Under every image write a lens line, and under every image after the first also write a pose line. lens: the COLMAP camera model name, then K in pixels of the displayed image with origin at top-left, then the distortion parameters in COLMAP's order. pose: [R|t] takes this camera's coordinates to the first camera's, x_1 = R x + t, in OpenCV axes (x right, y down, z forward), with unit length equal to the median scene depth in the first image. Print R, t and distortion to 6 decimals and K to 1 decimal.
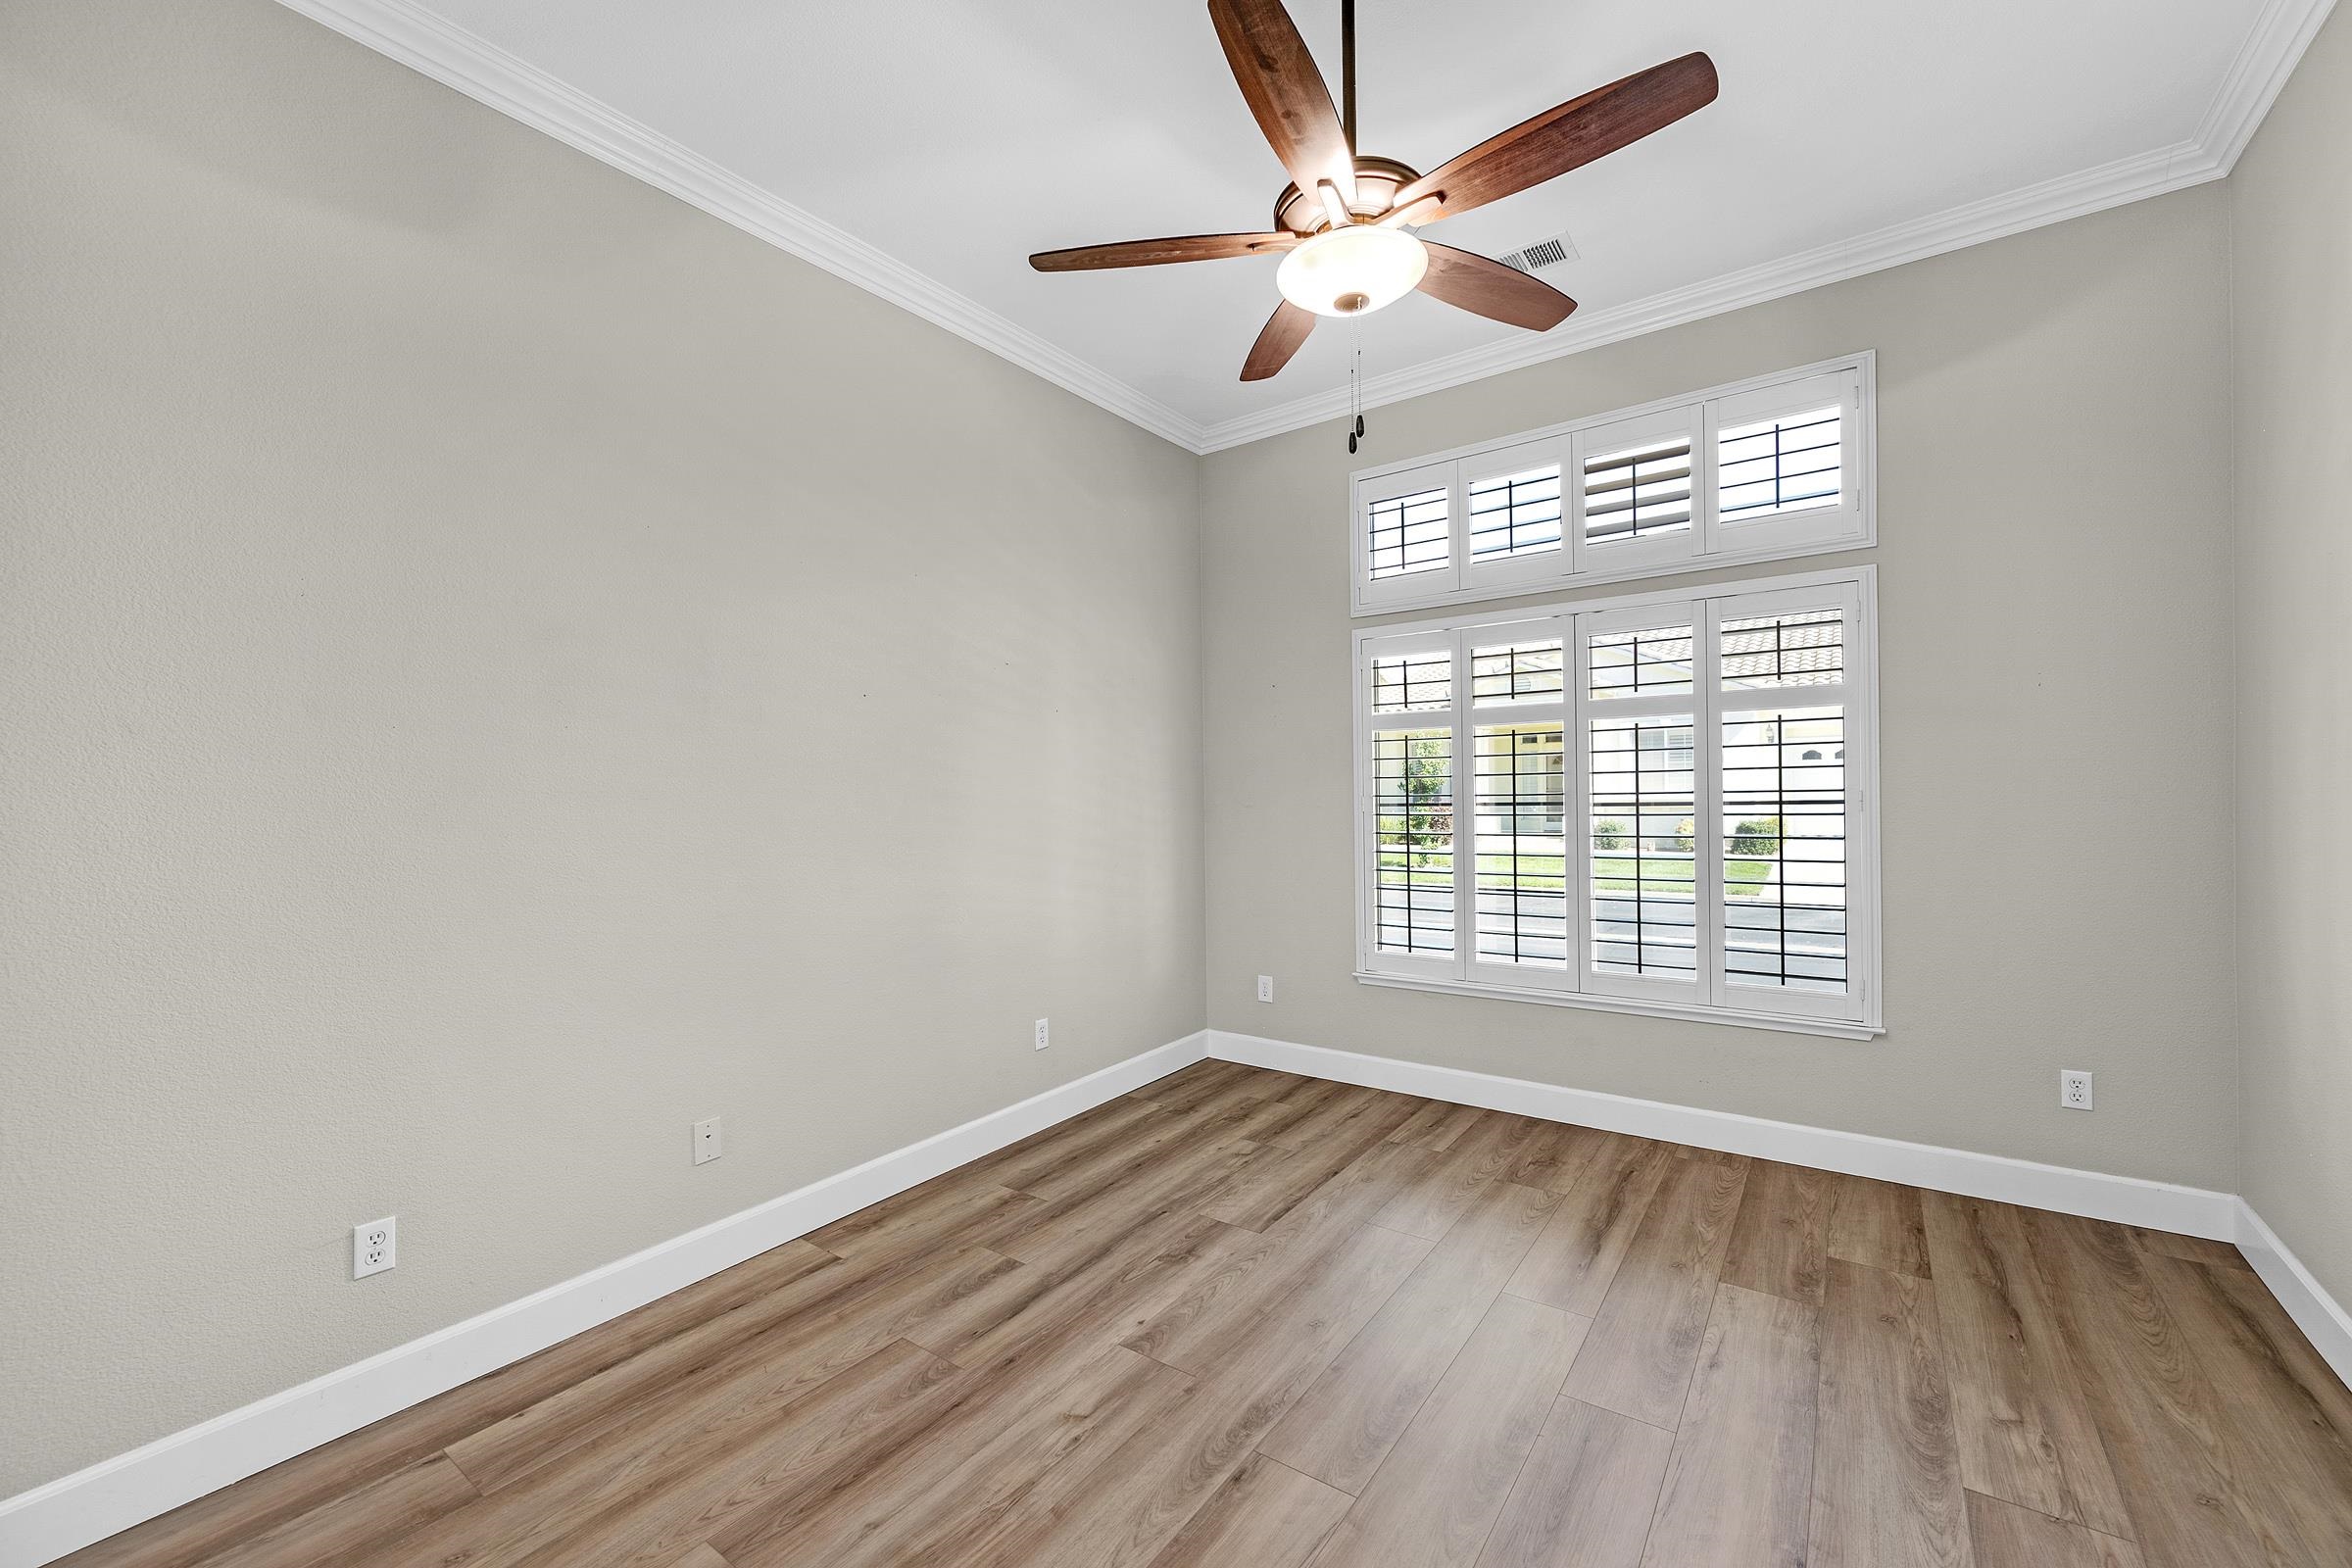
lens RADIAL K [[934.8, 0, 1202.6], [0, 934.8, 792.5], [0, 0, 1]] dist [-0.001349, -0.000020]
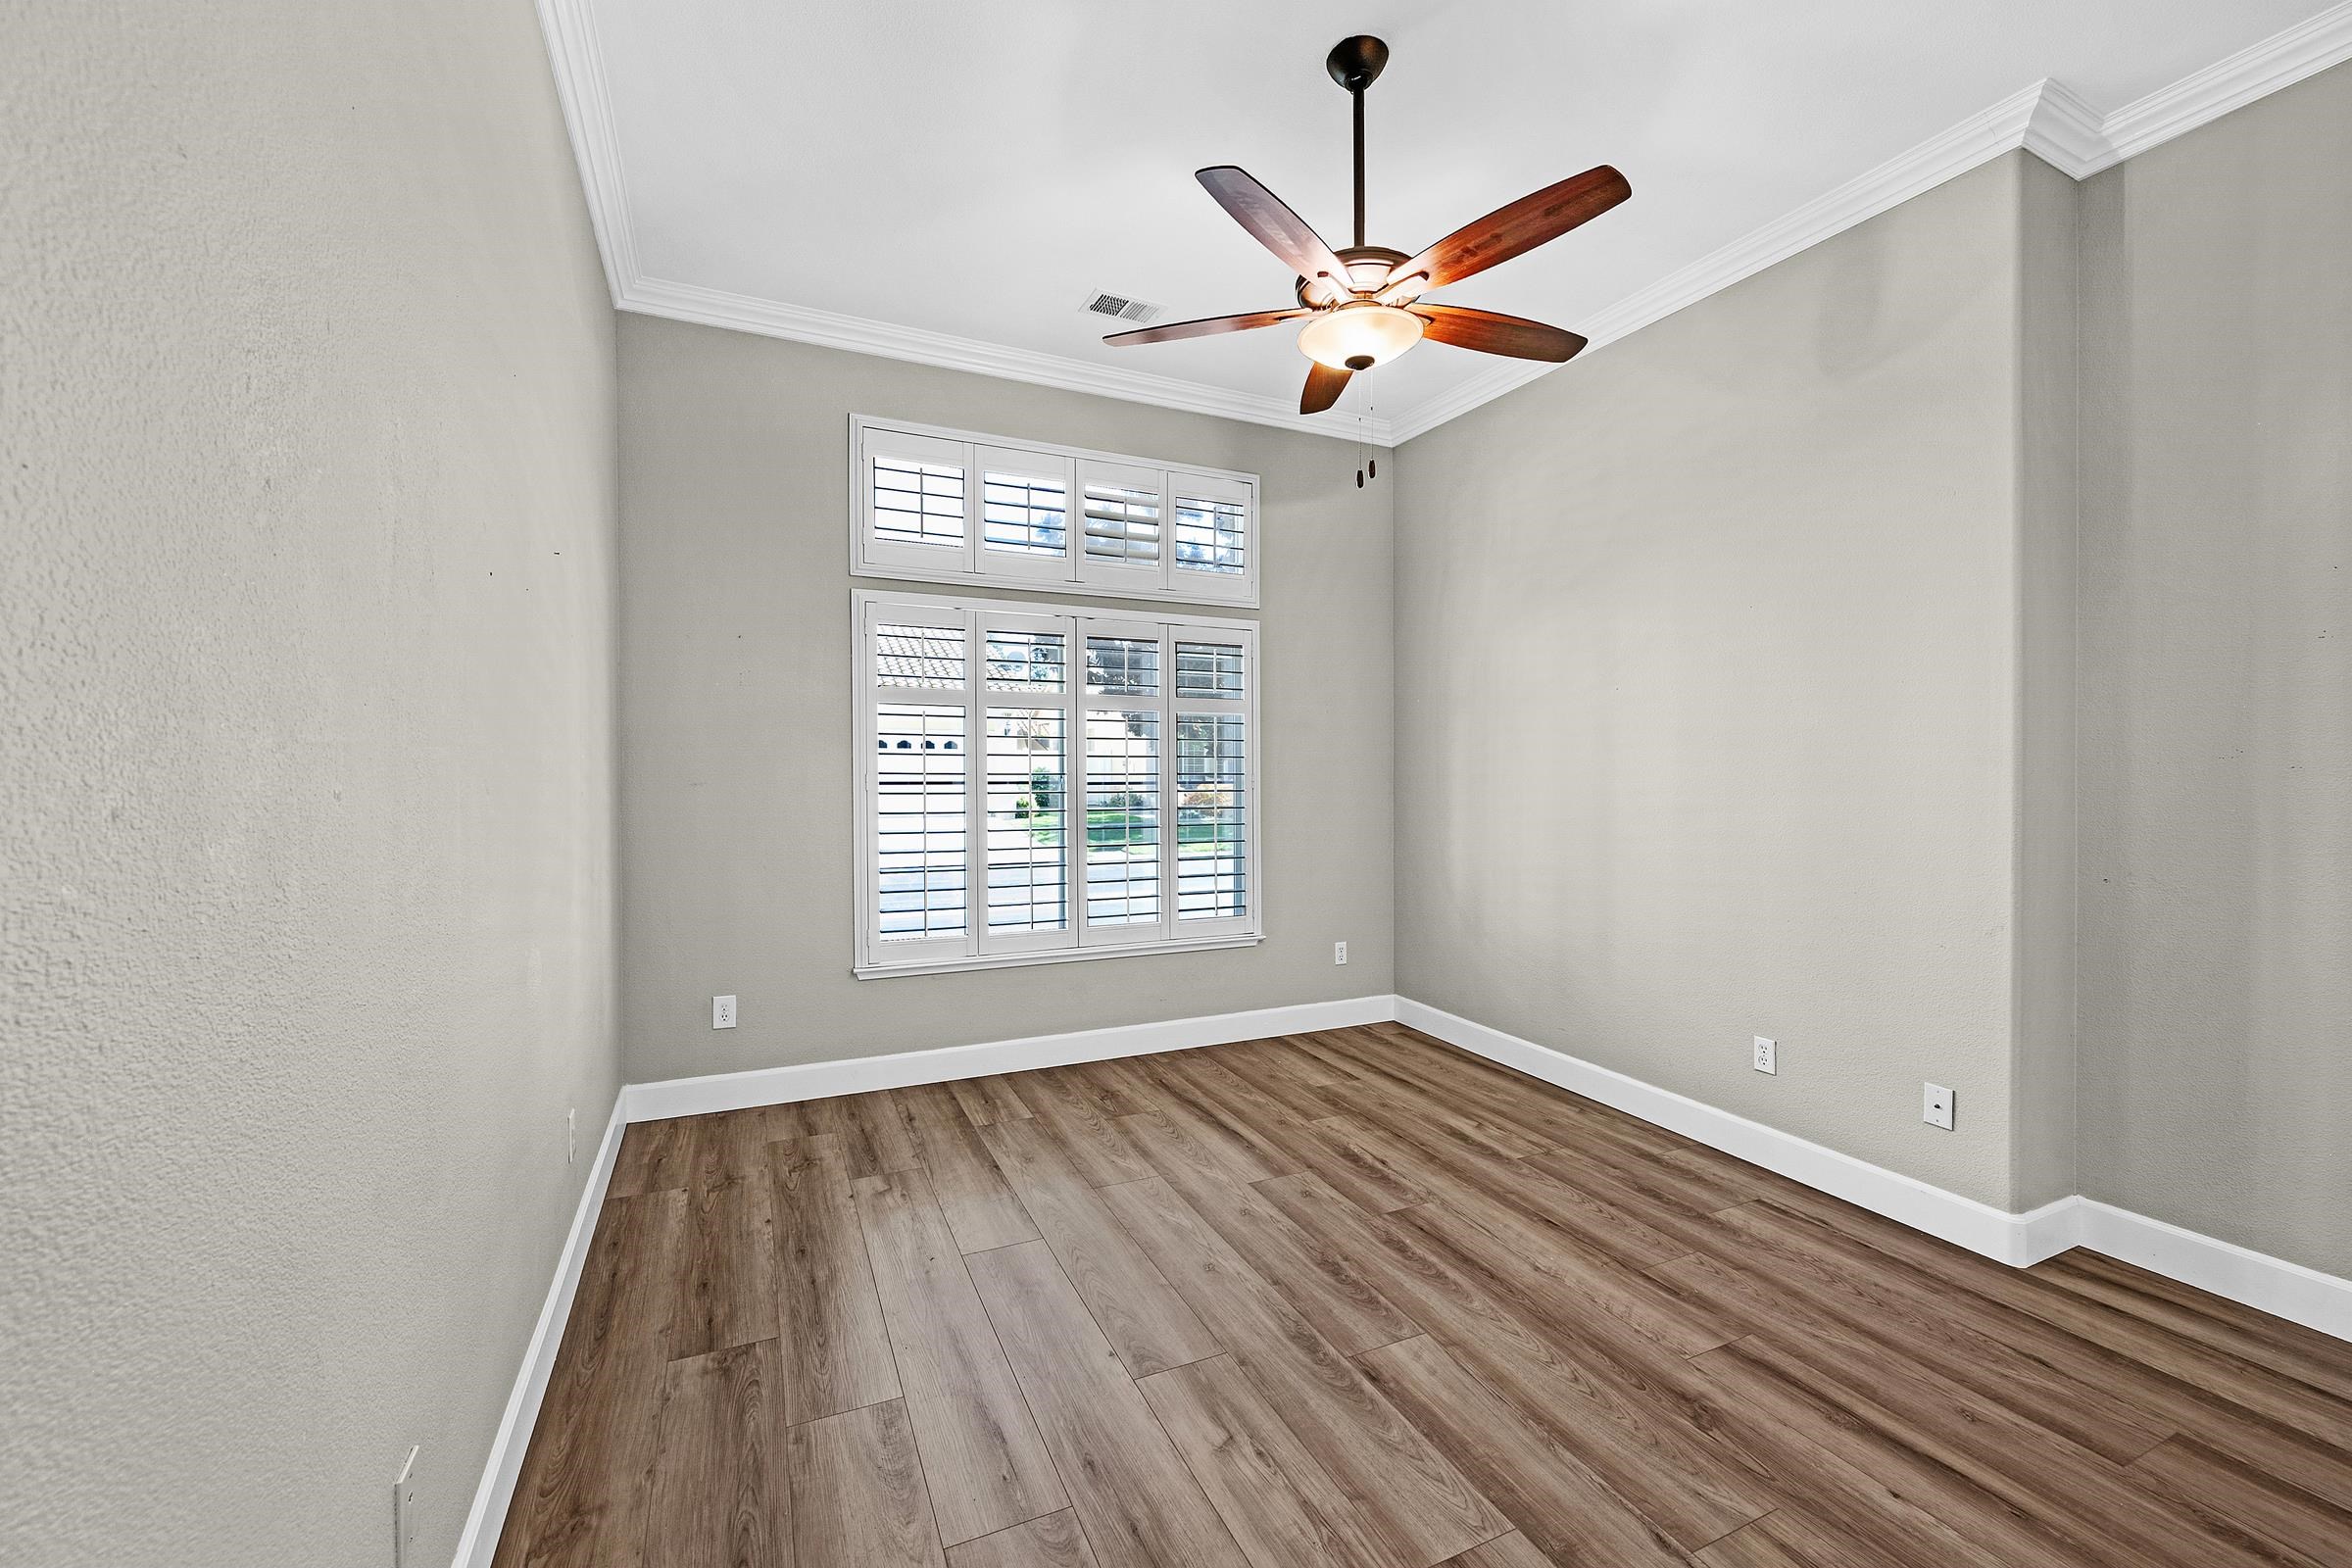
lens RADIAL K [[935.5, 0, 1172.1], [0, 935.5, 774.4], [0, 0, 1]] dist [-0.001442, 0.000001]
pose [[0.498575, 0.014316, 0.866729, -0.689850], [-0.013568, 0.999870, -0.008711, 0.012687], [-0.866741, -0.007416, 0.498704, 0.420976]]
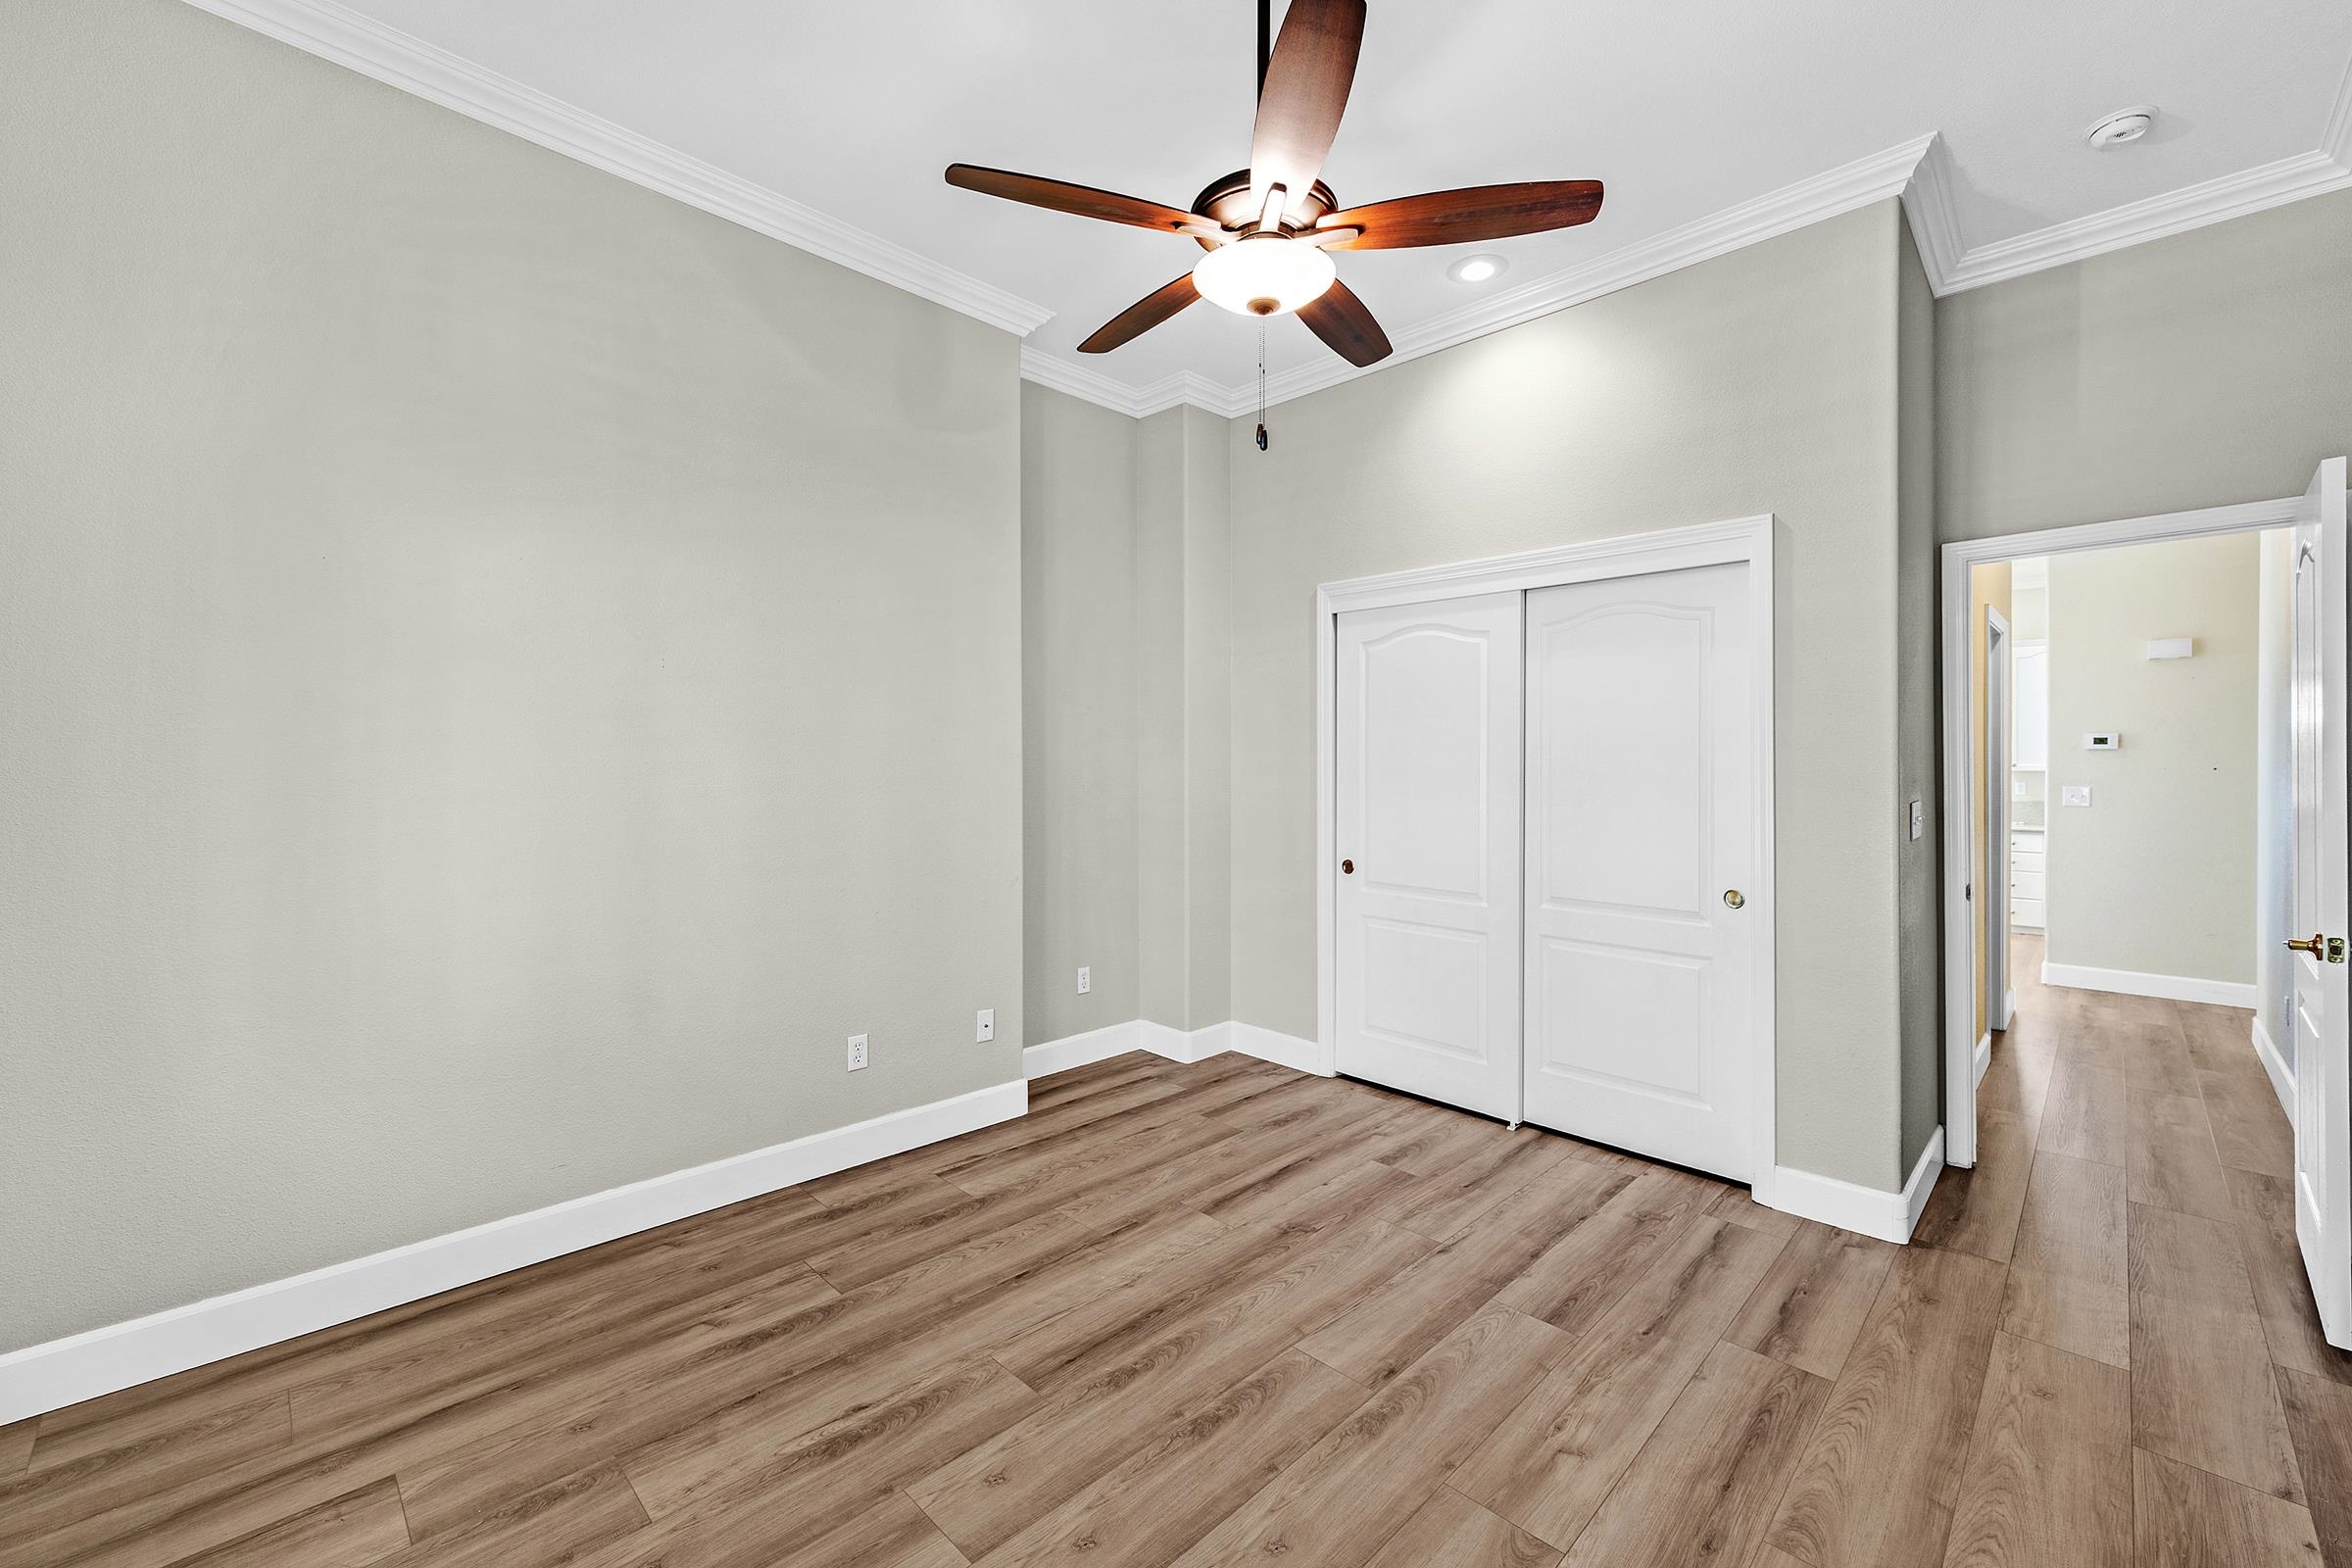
lens RADIAL K [[945.0, 0, 1193.0], [0, 945.0, 762.9], [0, 0, 1]] dist [-0.001108, -0.000258]
pose [[-0.986761, 0.011455, 0.161779, 0.052580], [0.010846, 0.999930, -0.004651, -0.007311], [-0.161821, -0.002835, -0.986816, 1.408428]]
